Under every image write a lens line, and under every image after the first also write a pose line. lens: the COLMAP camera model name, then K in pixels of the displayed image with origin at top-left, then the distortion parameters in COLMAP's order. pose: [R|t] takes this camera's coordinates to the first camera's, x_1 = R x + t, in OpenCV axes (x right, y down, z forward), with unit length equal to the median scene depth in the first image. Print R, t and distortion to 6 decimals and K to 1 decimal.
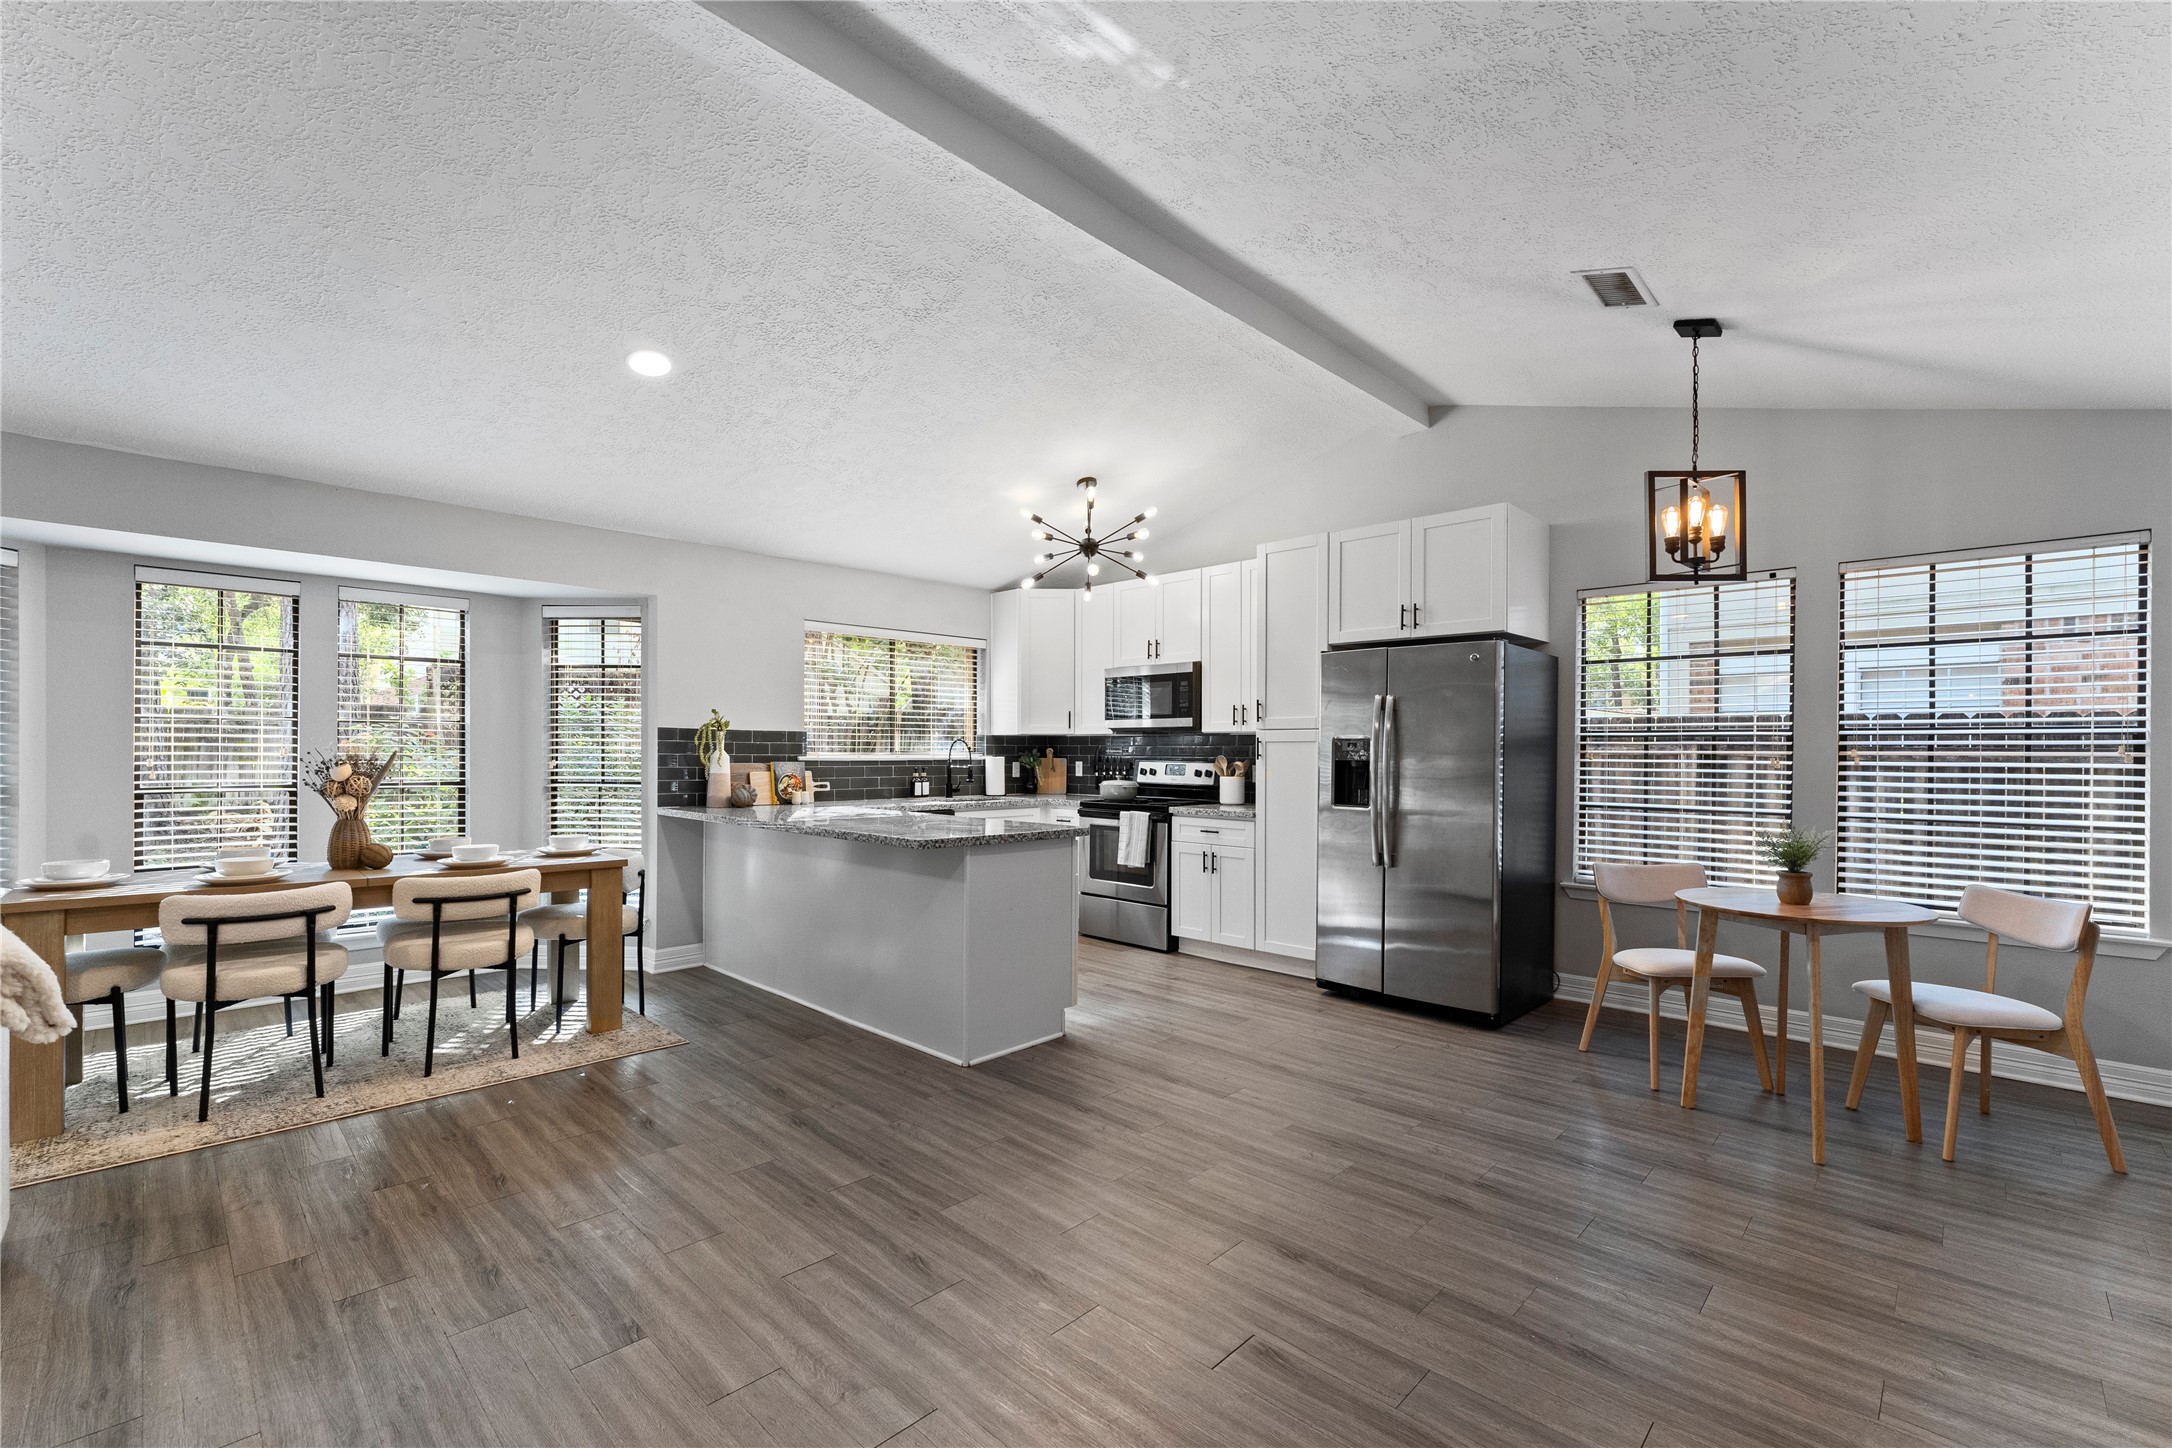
lens RADIAL K [[934.1, 0, 1082.1], [0, 934.1, 743.8], [0, 0, 1]] dist [-0.001472, -0.000084]
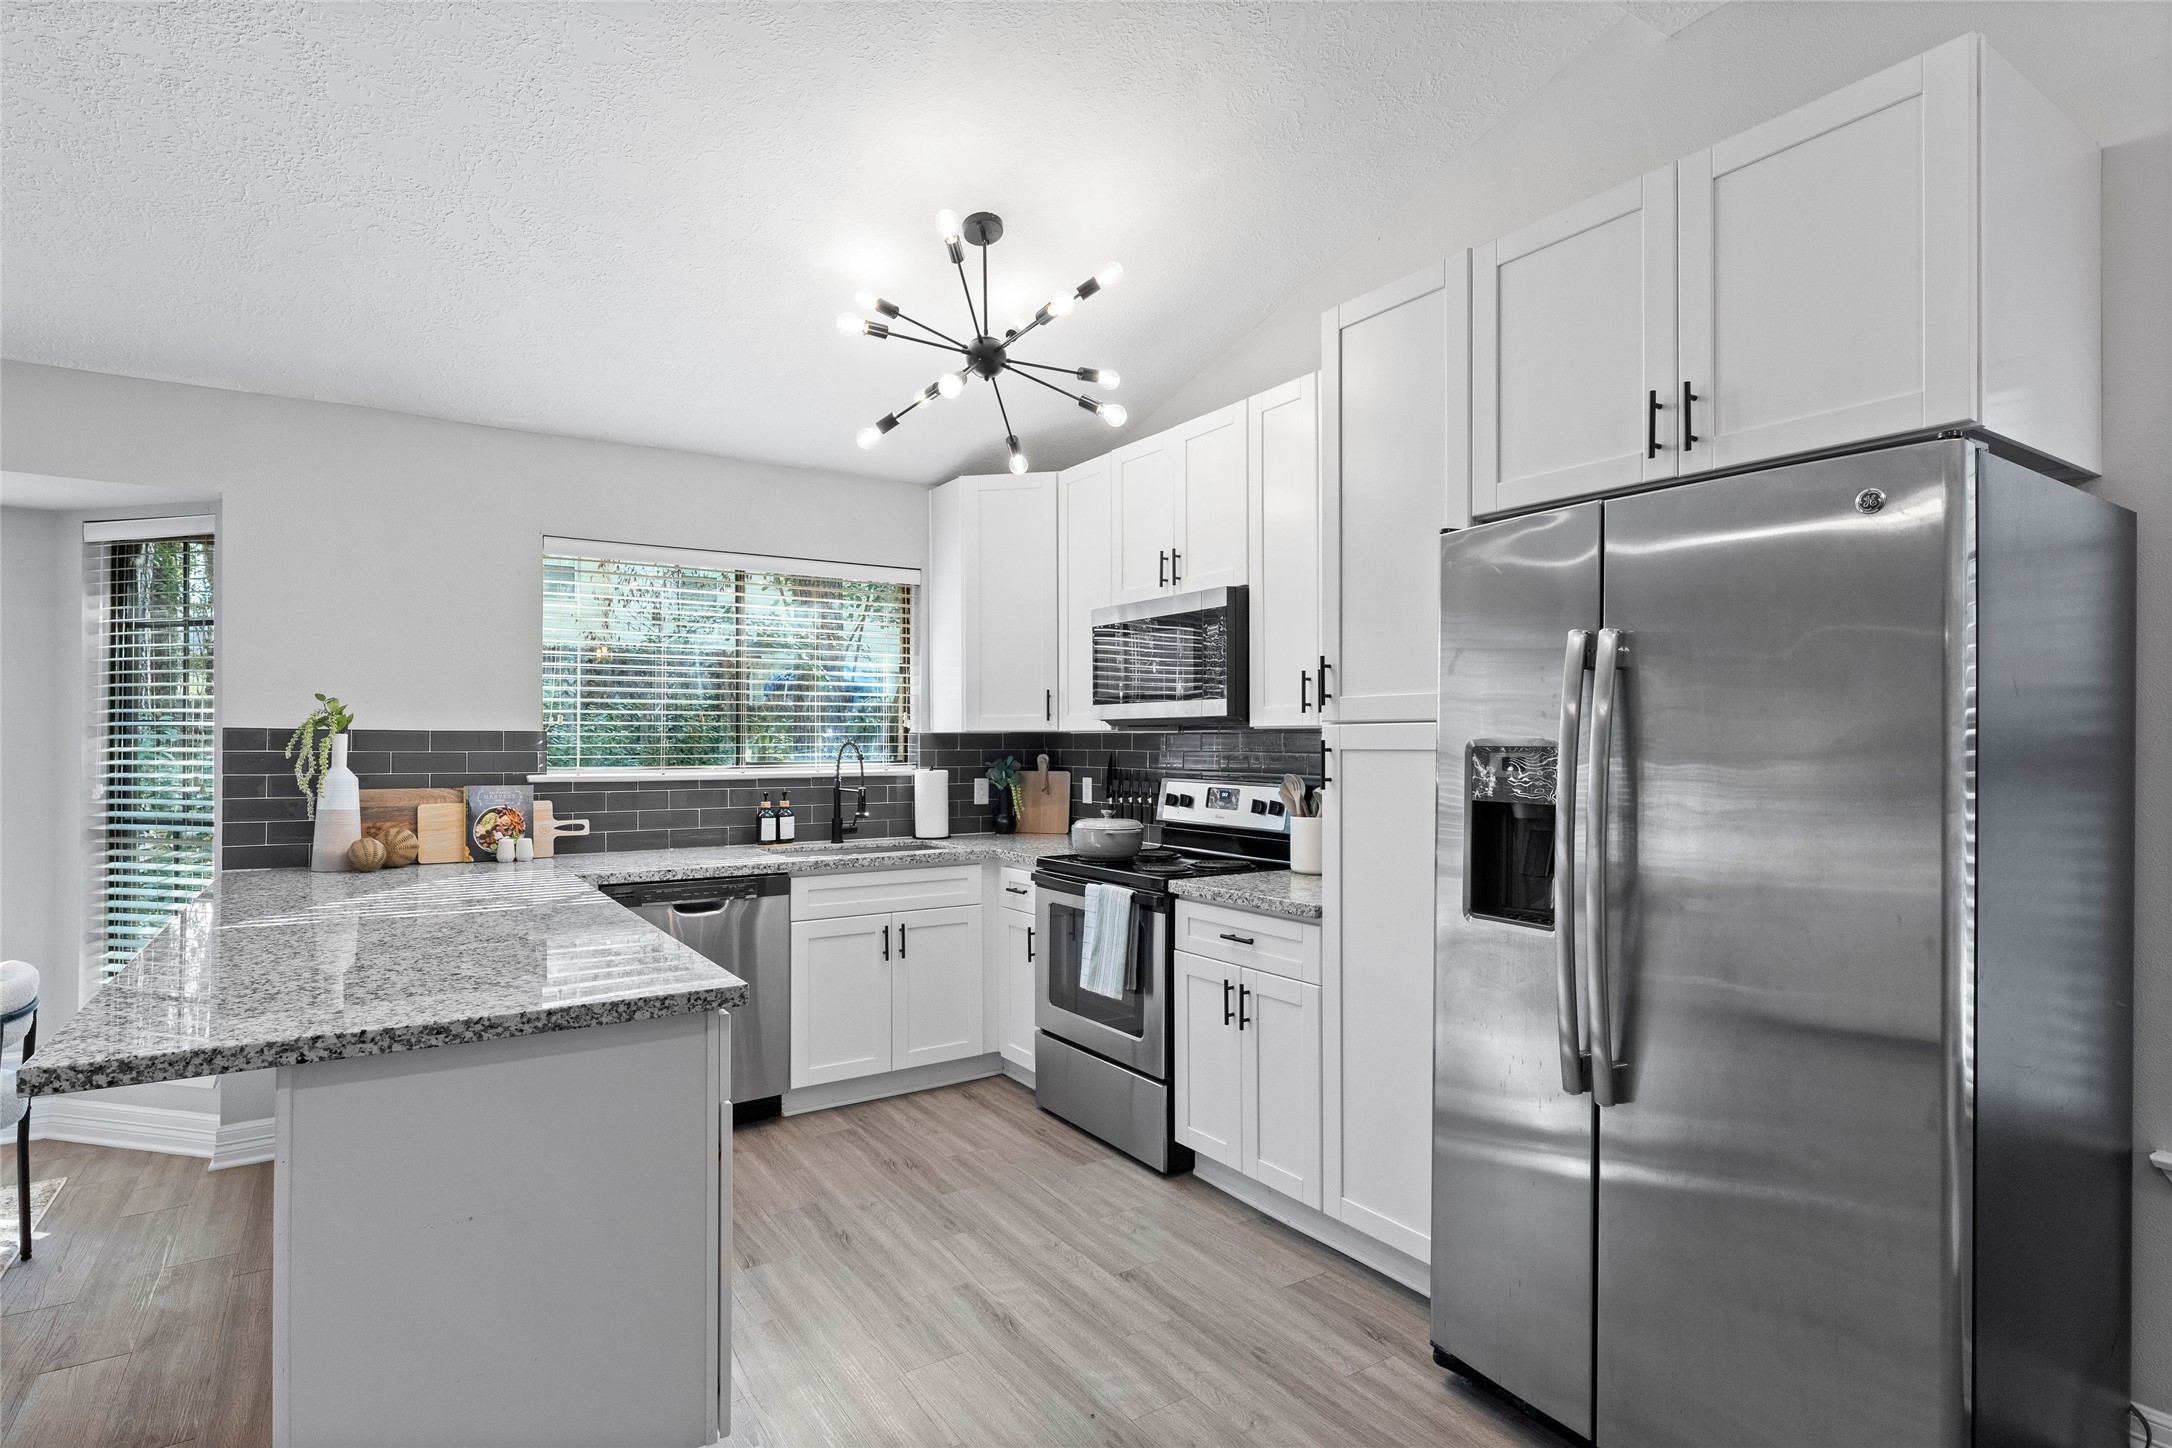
lens RADIAL K [[1113.8, 0, 1088.6], [0, 1113.8, 733.5], [0, 0, 1]] dist [0.009603, 0.000104]
pose [[0.979064, -0.005722, -0.203470, 0.164594], [0.005502, 0.999984, -0.001647, -0.008547], [0.203476, 0.000493, 0.979080, 0.398690]]
